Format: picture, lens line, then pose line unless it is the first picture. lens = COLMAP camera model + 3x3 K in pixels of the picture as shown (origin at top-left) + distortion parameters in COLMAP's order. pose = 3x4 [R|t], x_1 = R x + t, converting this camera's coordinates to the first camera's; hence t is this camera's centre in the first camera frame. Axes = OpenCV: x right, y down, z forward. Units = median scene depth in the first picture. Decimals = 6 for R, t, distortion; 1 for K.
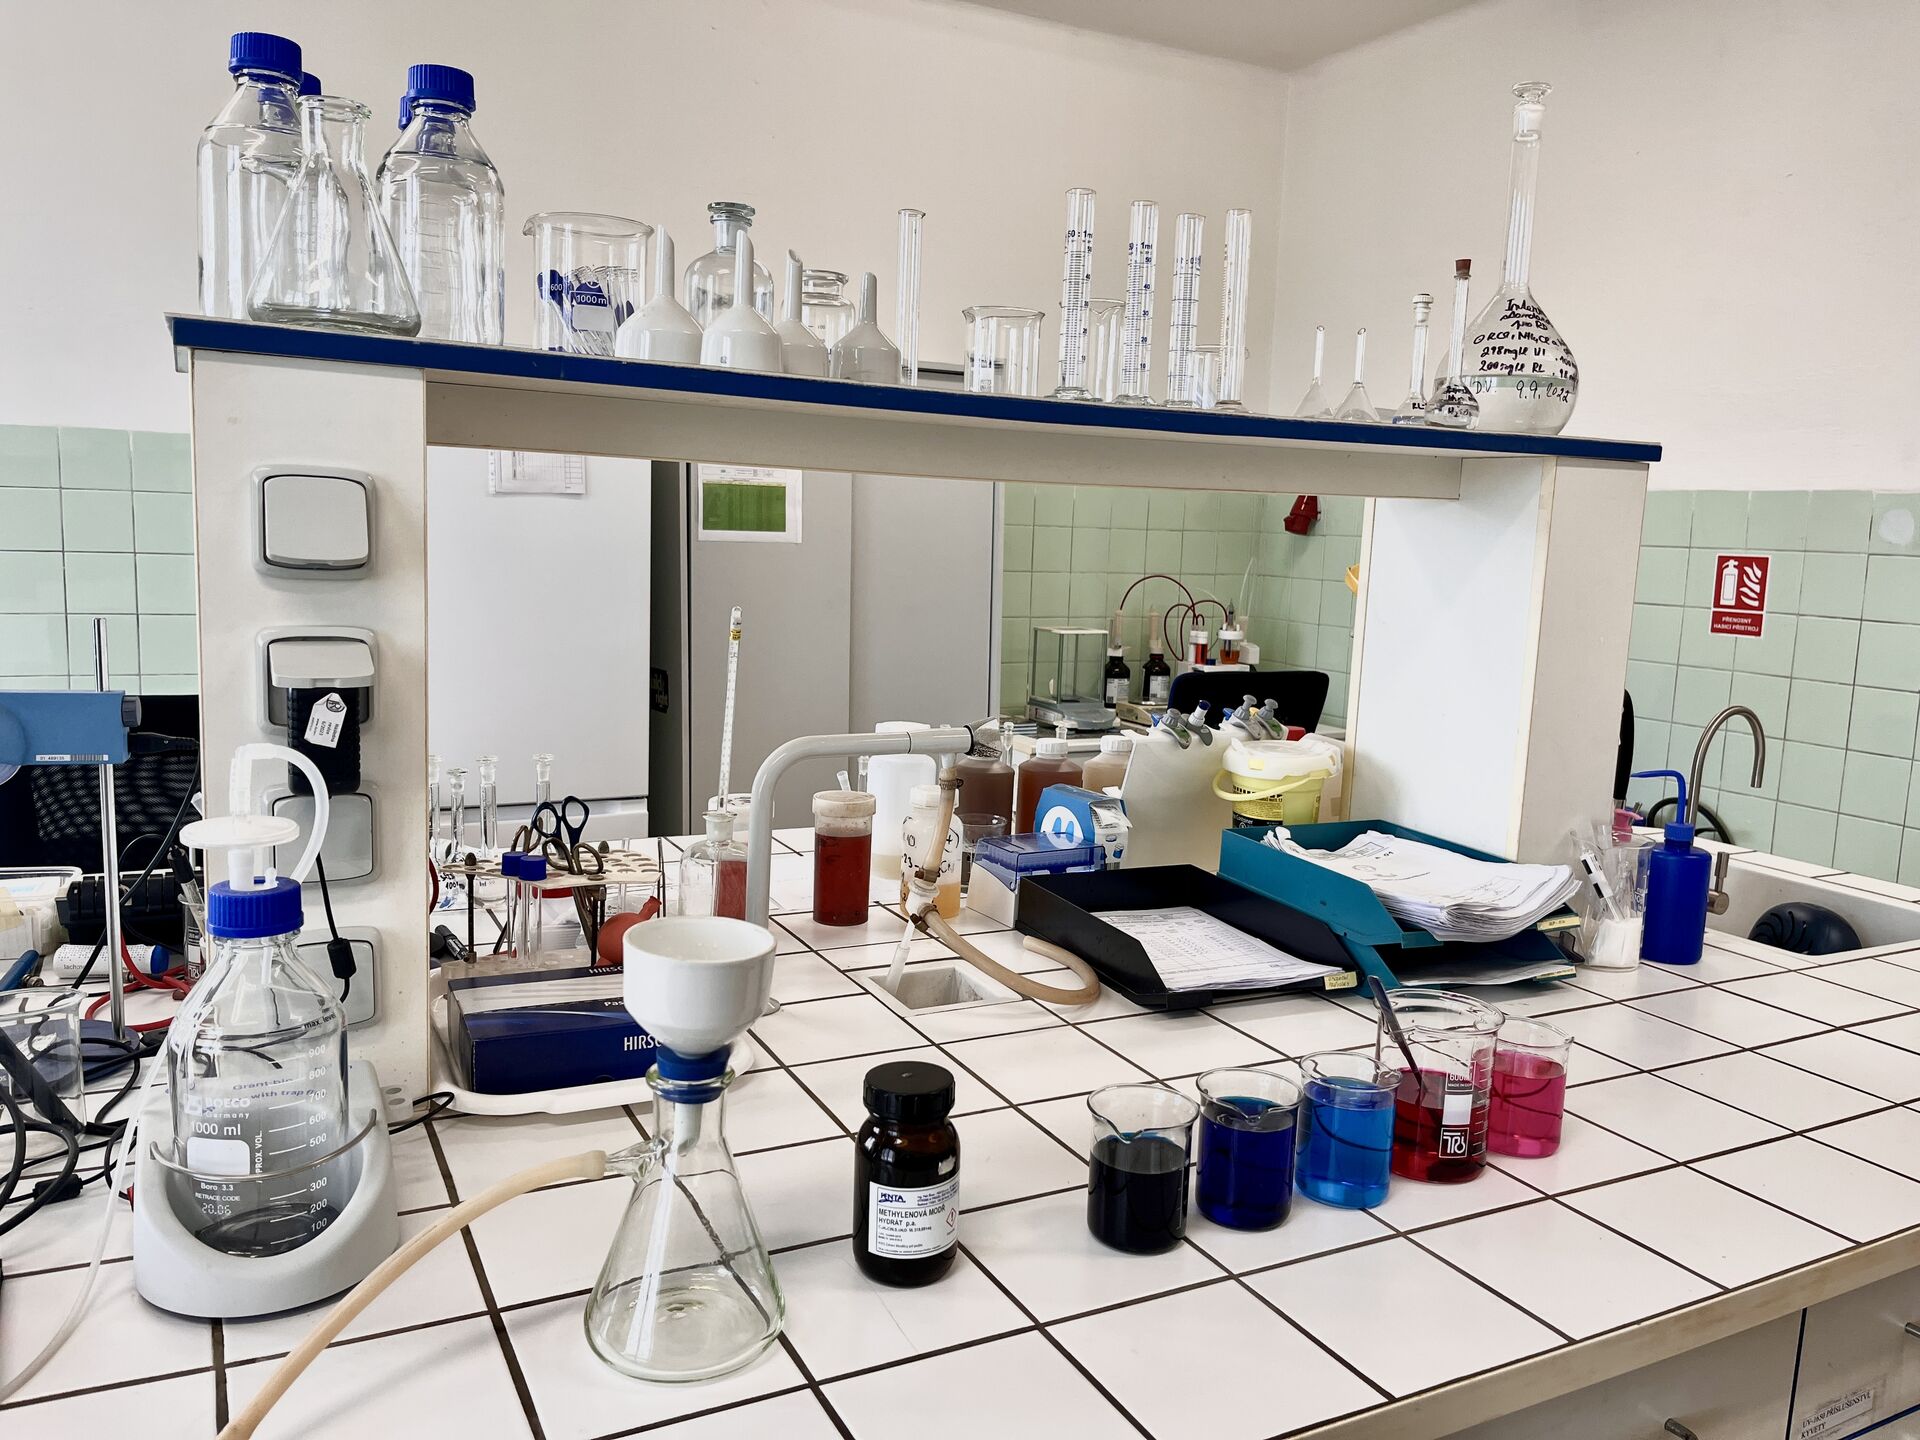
lens RADIAL K [[1478.4, 0, 957.2], [0, 1478.4, 714.6], [0, 0, 1]] dist [0.011541, 0.002499]
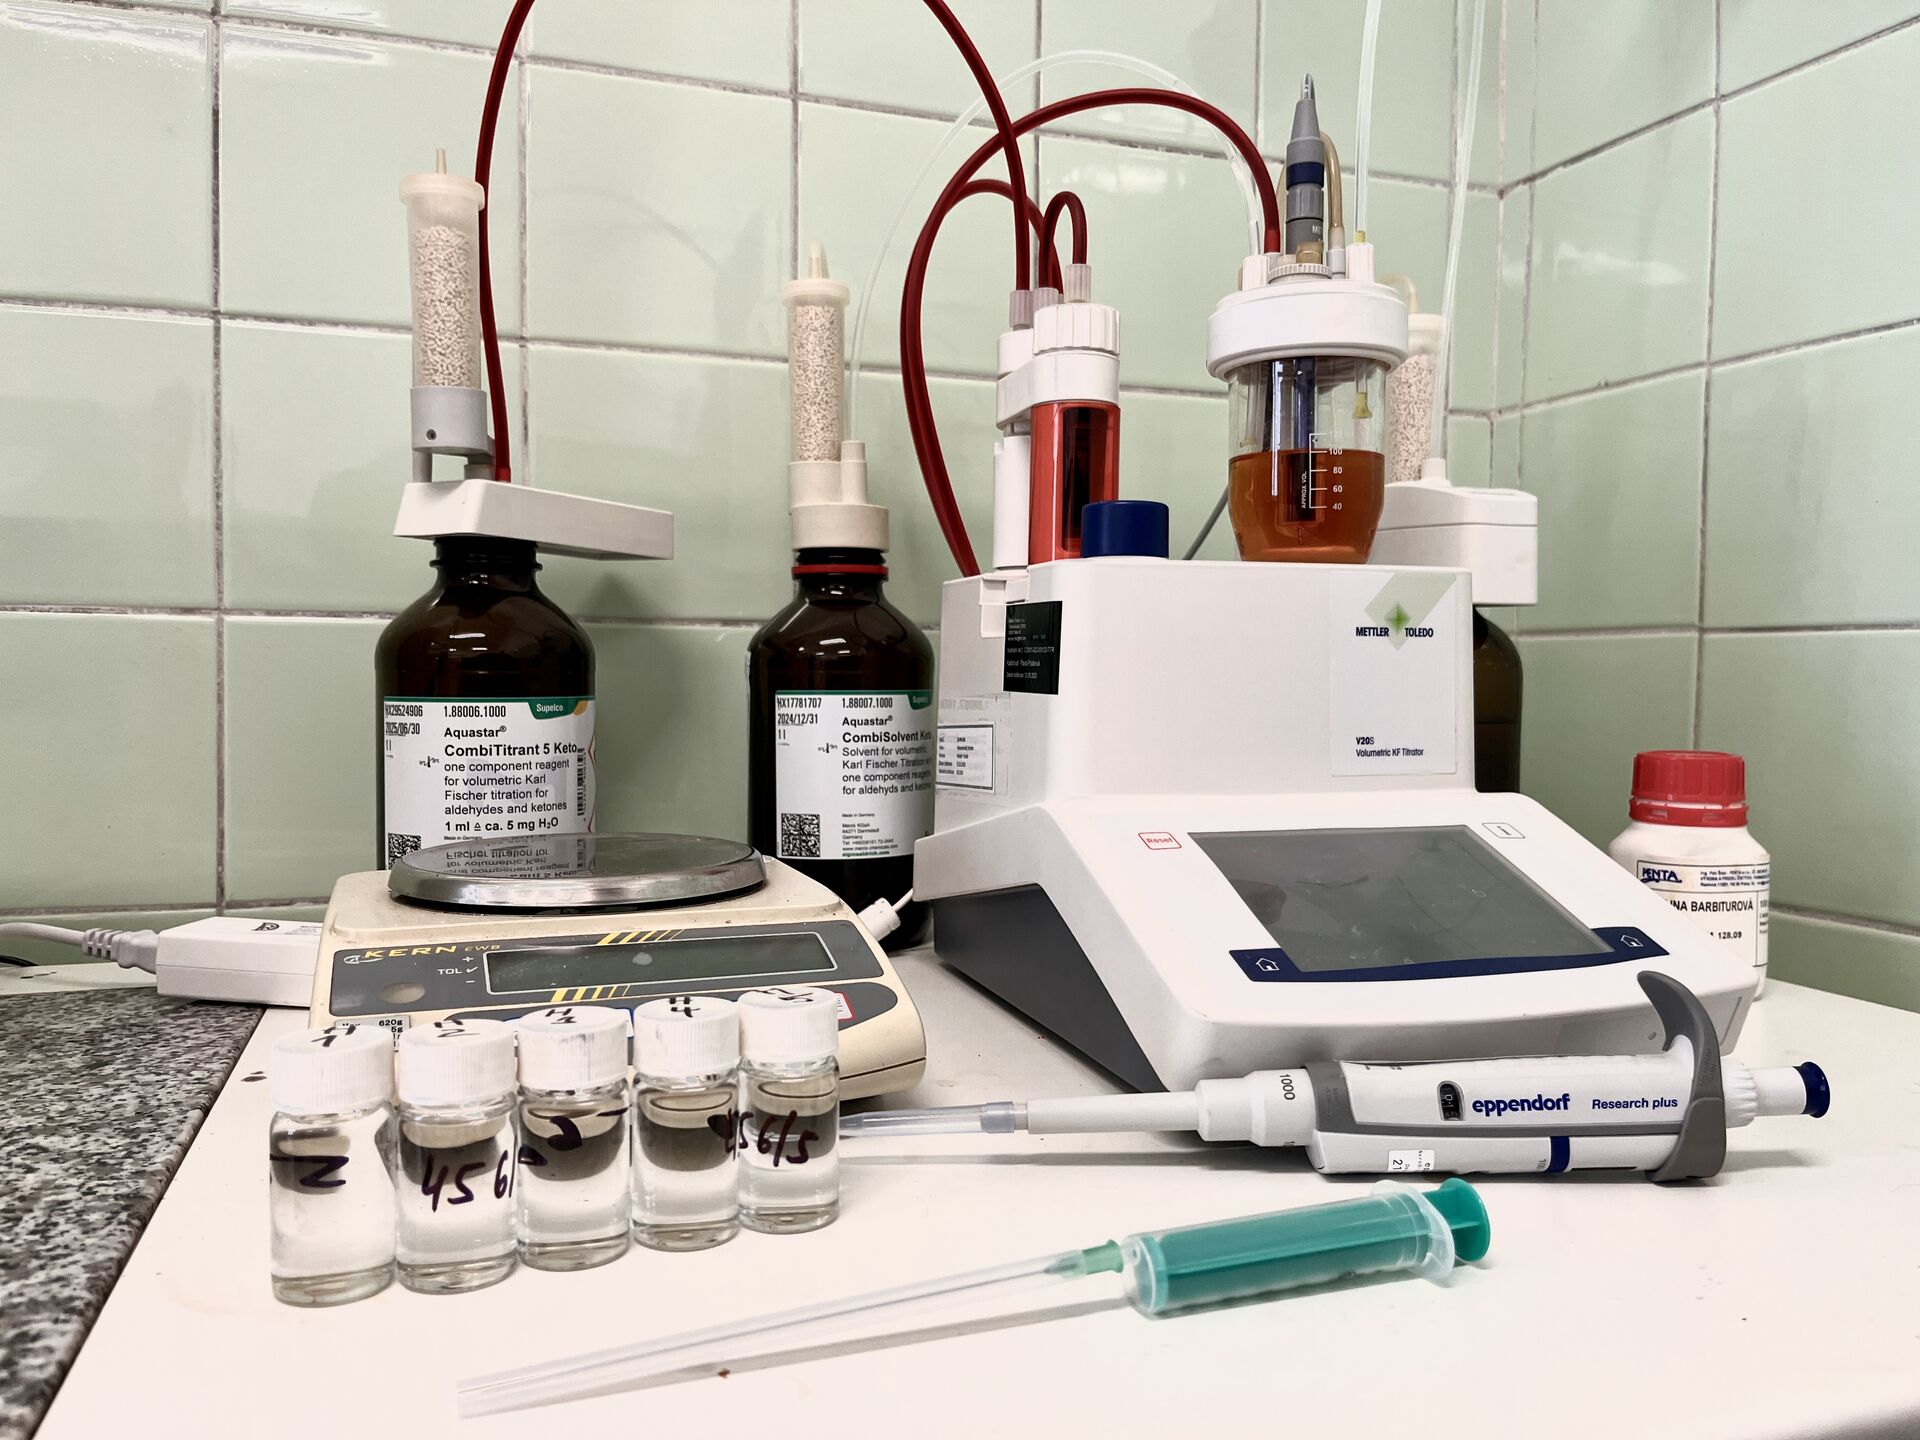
lens RADIAL K [[1478.4, 0, 961.3], [0, 1478.4, 721.4], [0, 0, 1]] dist [0.011541, 0.002499]
pose [[0.990797, -0.025659, -0.132903, 0.500256], [0.012711, 0.995167, -0.097368, -0.026239], [0.134760, 0.094783, 0.986335, 2.547948]]
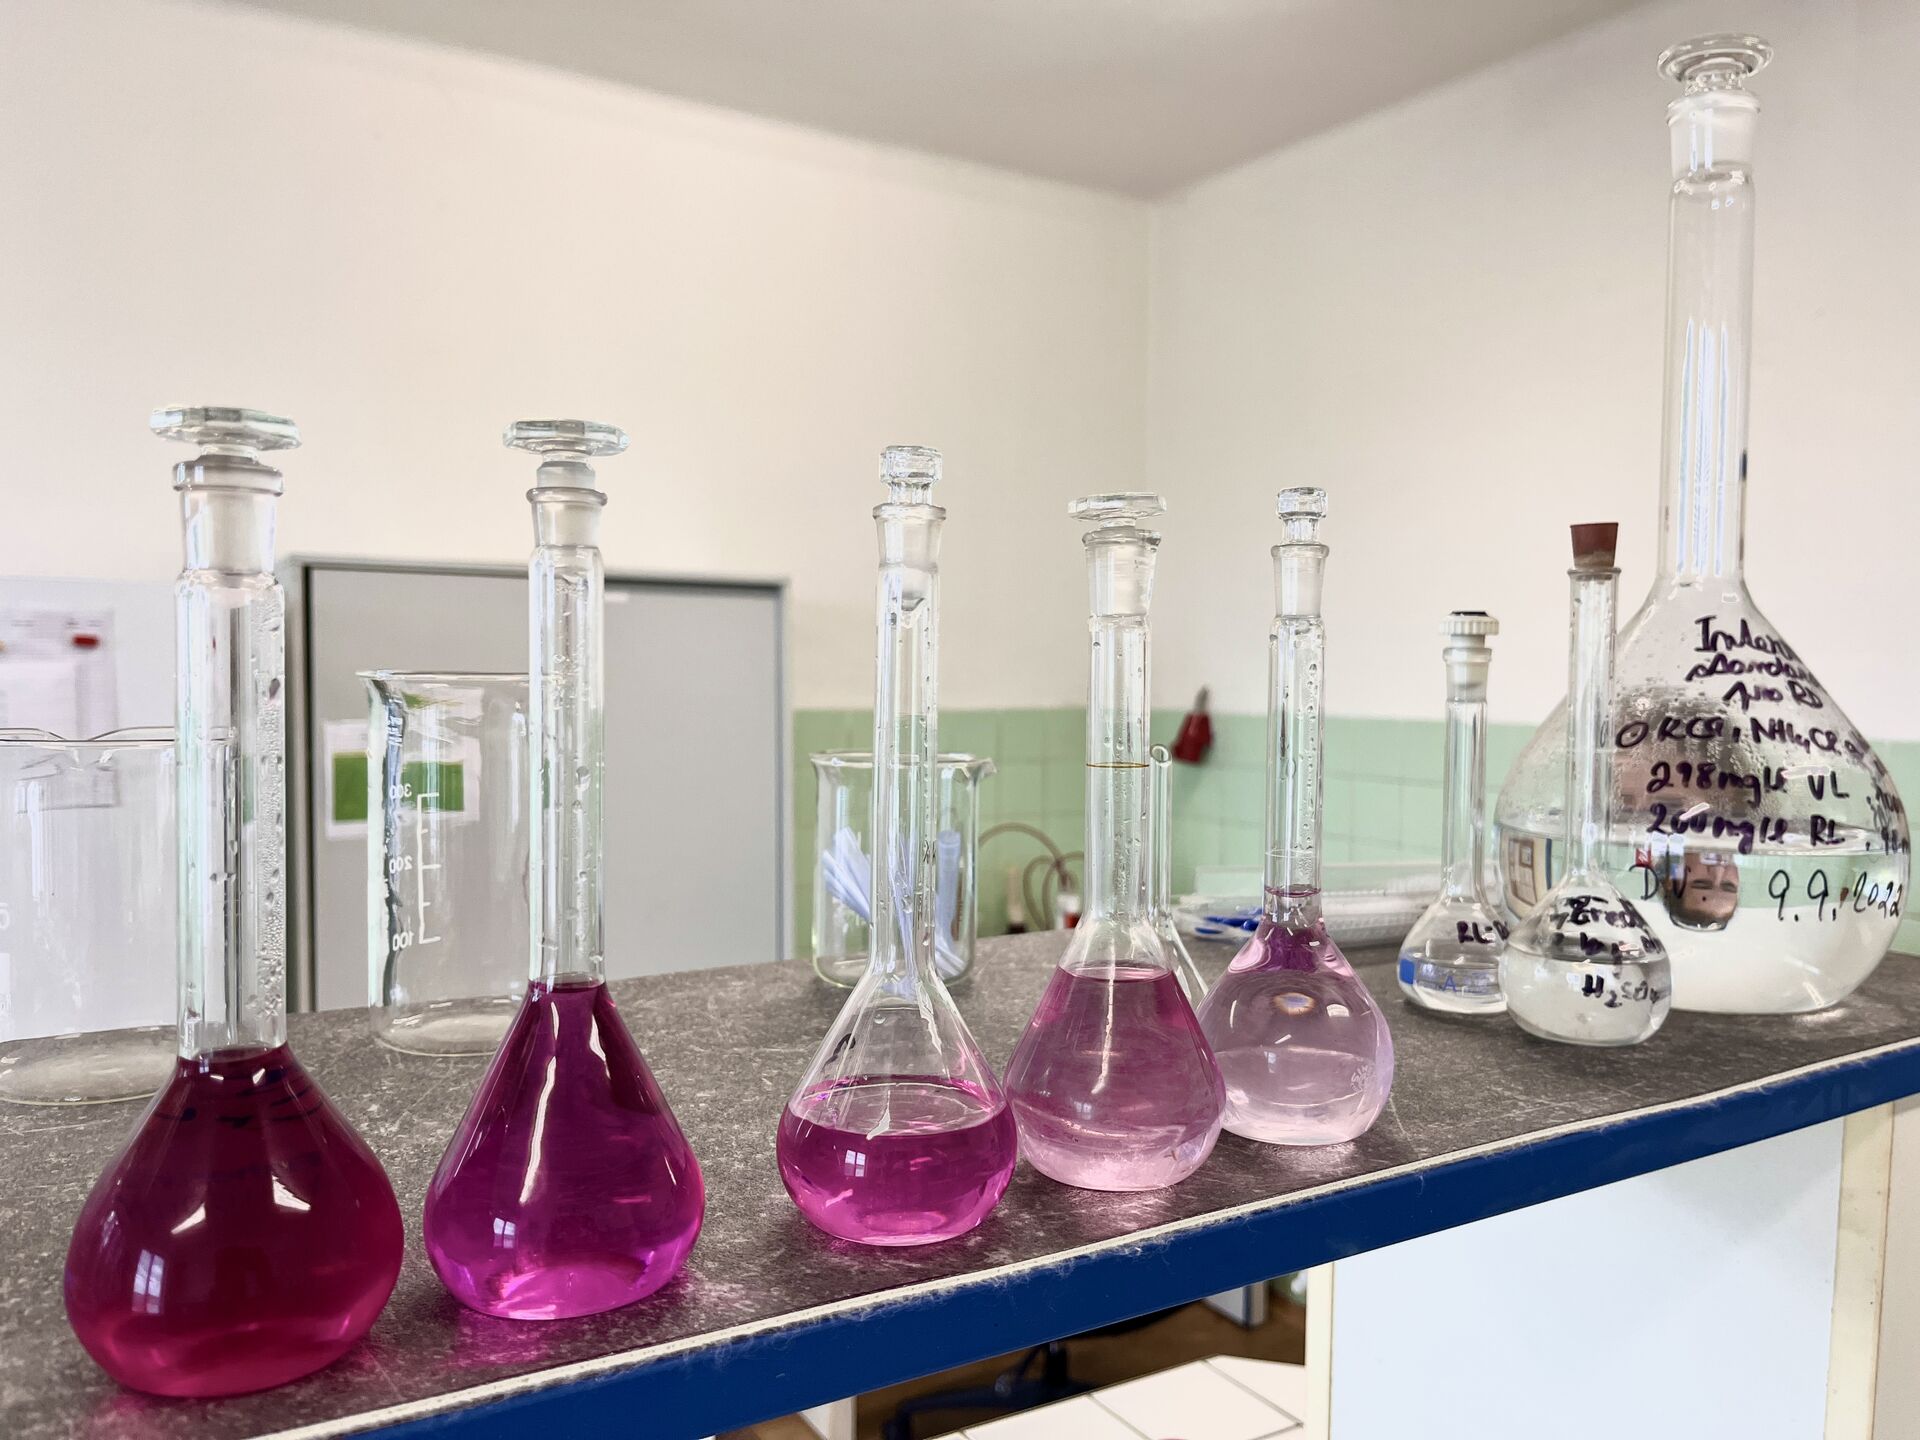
lens RADIAL K [[1478.4, 0, 955.2], [0, 1478.4, 721.6], [0, 0, 1]] dist [0.011541, 0.002499]
pose [[0.997610, -0.029475, 0.062494, 0.170640], [0.035044, 0.995328, -0.089969, -0.230371], [-0.059550, 0.091944, 0.993982, 0.660153]]
